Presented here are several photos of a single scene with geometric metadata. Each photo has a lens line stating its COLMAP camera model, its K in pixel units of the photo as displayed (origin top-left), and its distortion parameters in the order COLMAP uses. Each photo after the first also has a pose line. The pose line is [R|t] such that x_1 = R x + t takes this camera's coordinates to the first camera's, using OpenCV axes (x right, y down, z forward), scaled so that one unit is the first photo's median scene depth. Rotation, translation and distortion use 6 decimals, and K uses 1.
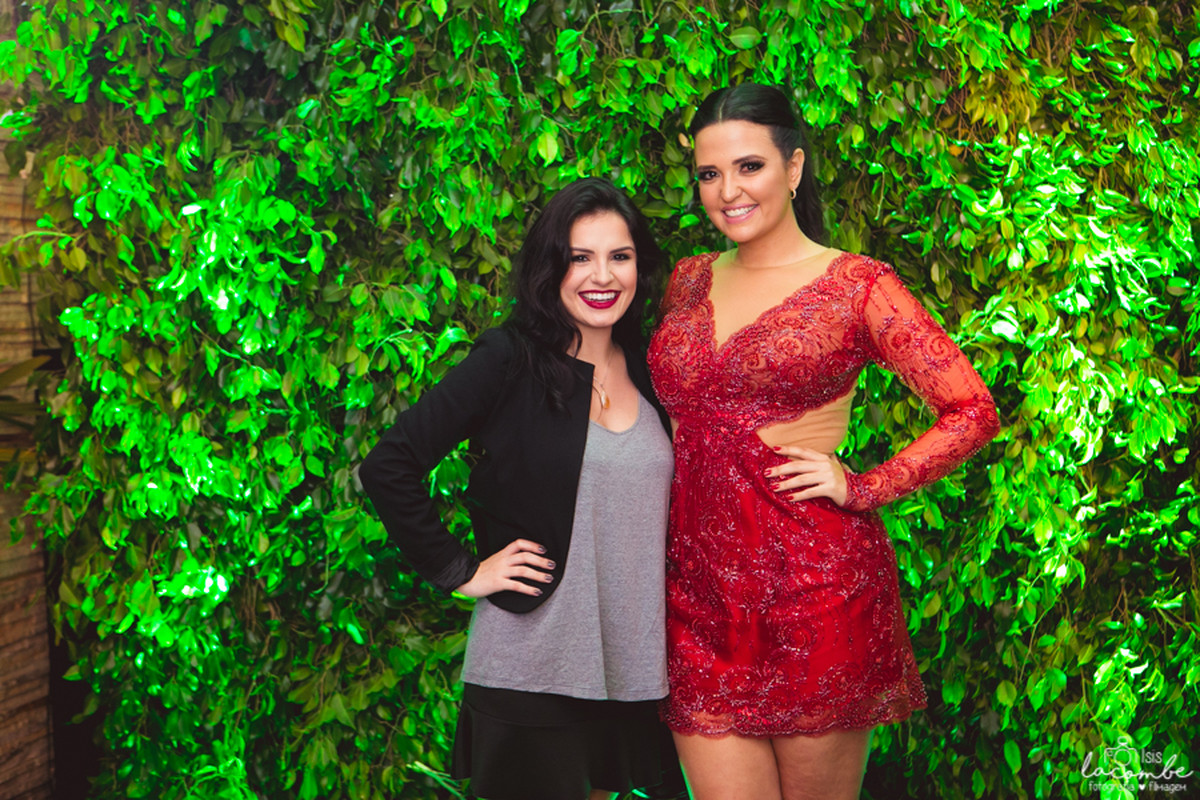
lens RADIAL K [[1985.5, 0, 594.1], [0, 1985.5, 397.0], [0, 0, 1]] dist [0.089253, -0.037287]
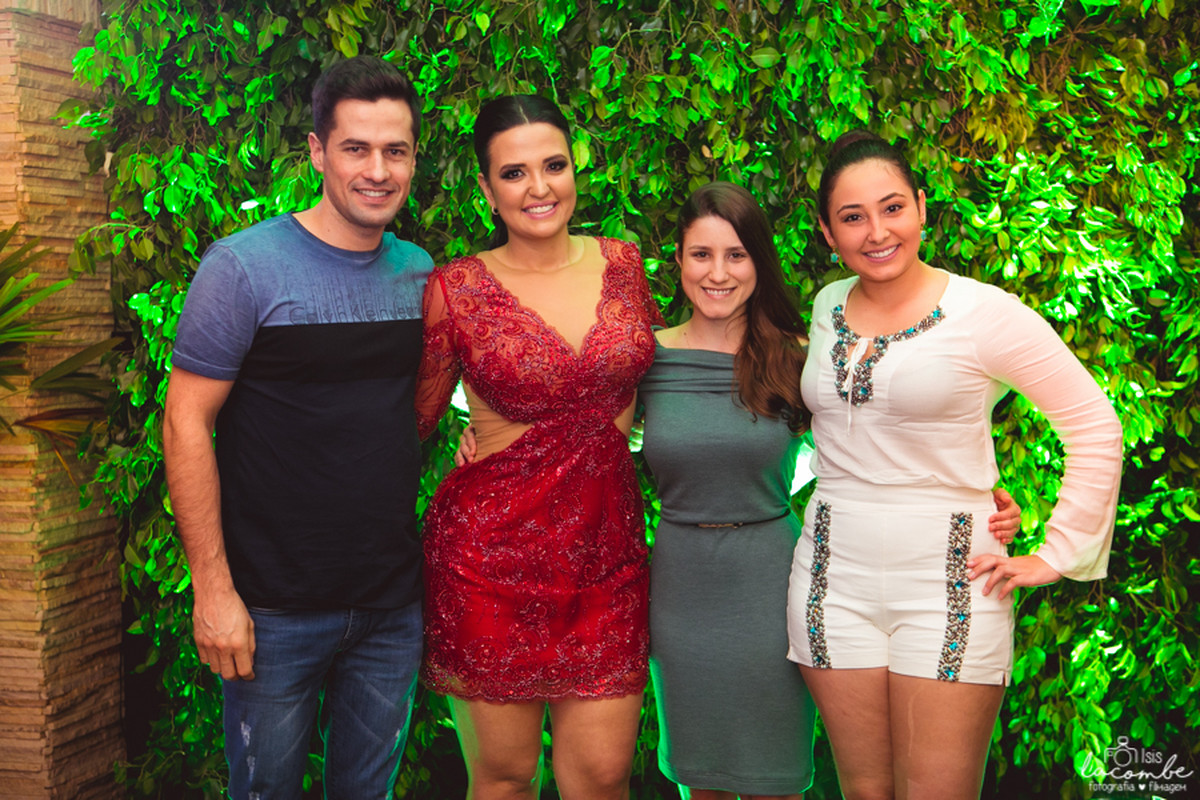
lens RADIAL K [[1639.6, 0, 601.4], [0, 1639.6, 402.1], [0, 0, 1]] dist [0.003984, 0.030890]
pose [[0.999634, 0.023987, -0.012483, 0.002458], [-0.023867, 0.999668, 0.009707, -0.000201], [0.012712, -0.009405, 0.999875, 0.107776]]
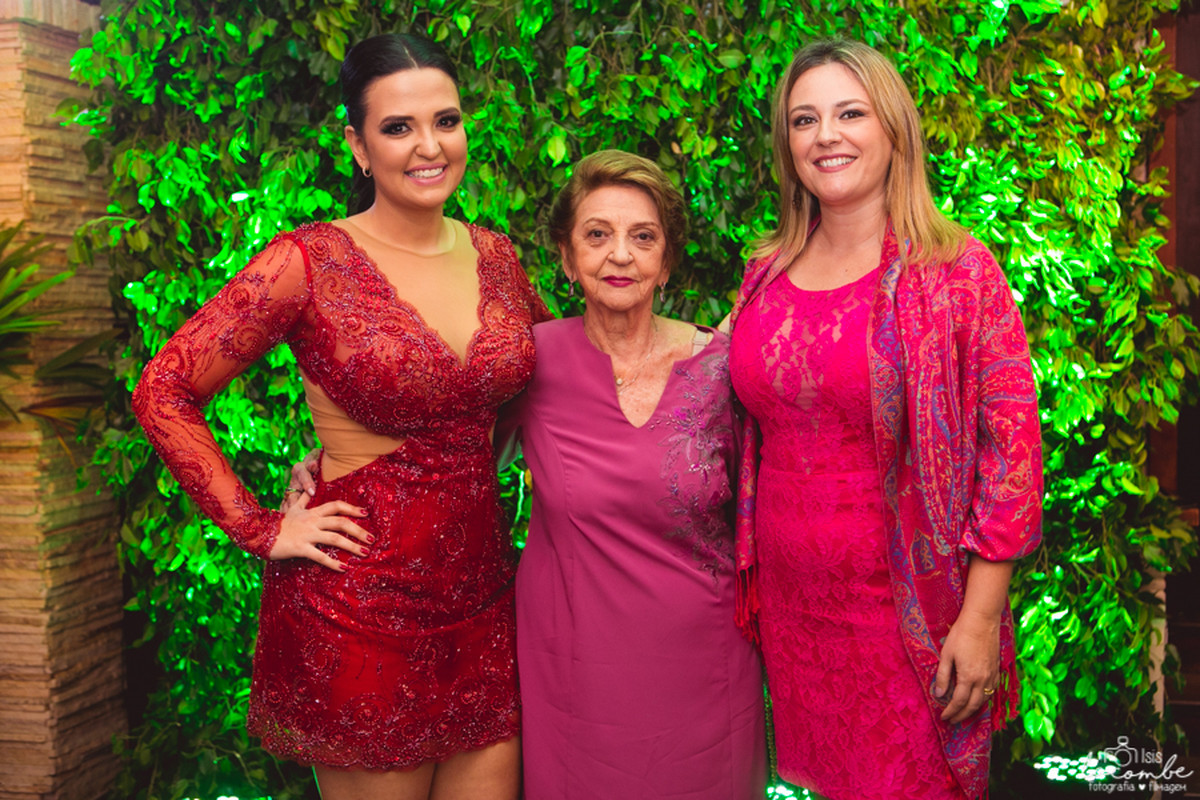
lens RADIAL K [[1408.5, 0, 620.6], [0, 1408.5, 377.5], [0, 0, 1]] dist [-0.069738, 0.145580]
pose [[0.999550, 0.018631, 0.023490, -0.003278], [-0.018358, 0.999762, -0.011774, 0.013155], [-0.023703, 0.011337, 0.999655, 0.196990]]
